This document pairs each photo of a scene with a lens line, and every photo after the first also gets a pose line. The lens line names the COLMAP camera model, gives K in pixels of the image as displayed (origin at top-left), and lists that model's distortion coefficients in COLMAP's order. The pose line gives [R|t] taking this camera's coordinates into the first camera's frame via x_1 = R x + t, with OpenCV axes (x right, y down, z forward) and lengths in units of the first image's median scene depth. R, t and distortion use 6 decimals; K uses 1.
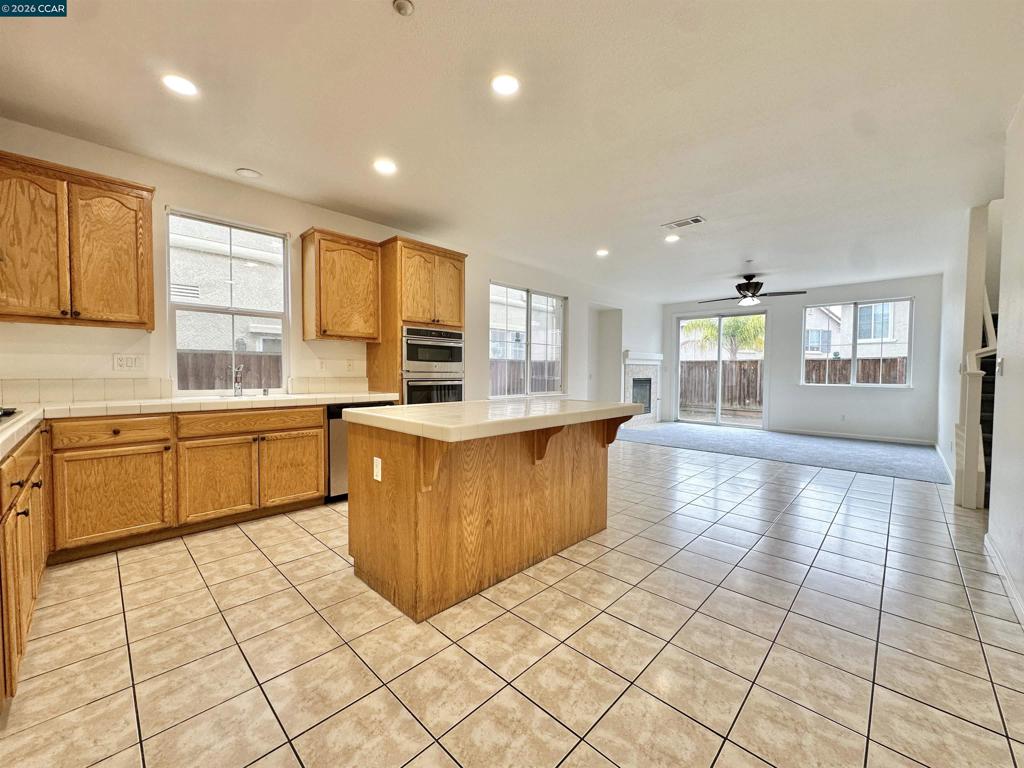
lens RADIAL K [[406.8, 0, 515.2], [0, 406.8, 389.1], [0, 0, 1]] dist [-0.002234, -0.000323]
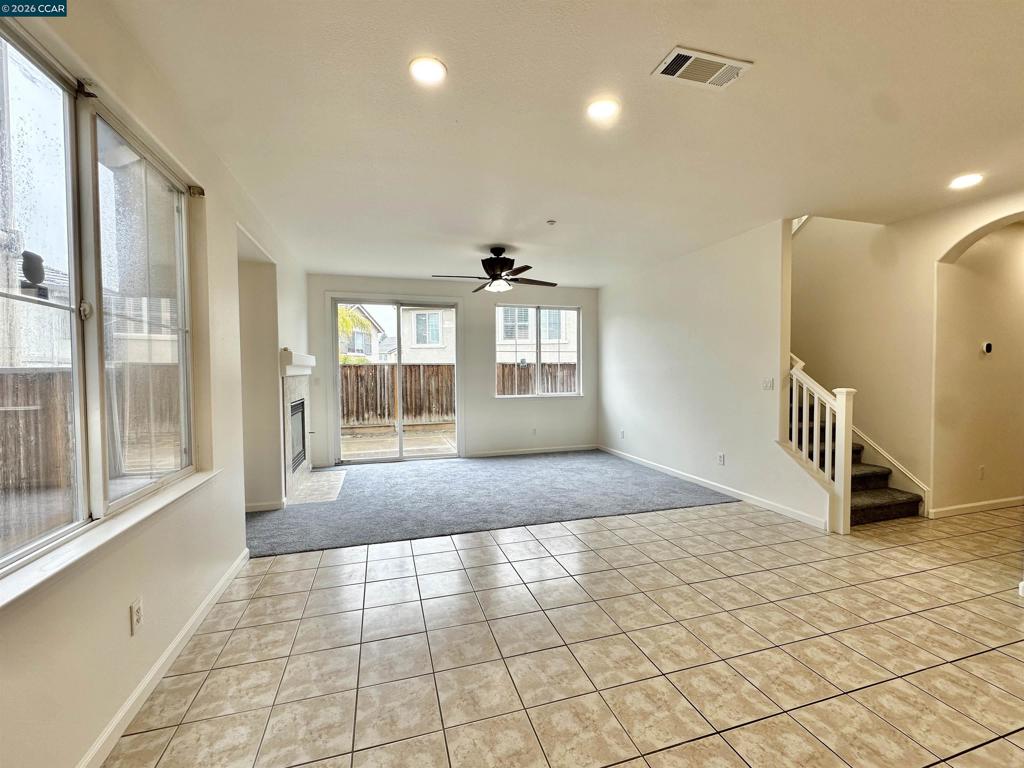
lens RADIAL K [[432.5, 0, 511.2], [0, 432.5, 388.0], [0, 0, 1]] dist [-0.003399, 0.000373]
pose [[0.490245, -0.043577, 0.870495, -0.063244], [0.049187, 0.998541, 0.022285, -0.052962], [-0.870196, 0.031892, 0.491673, 0.585922]]
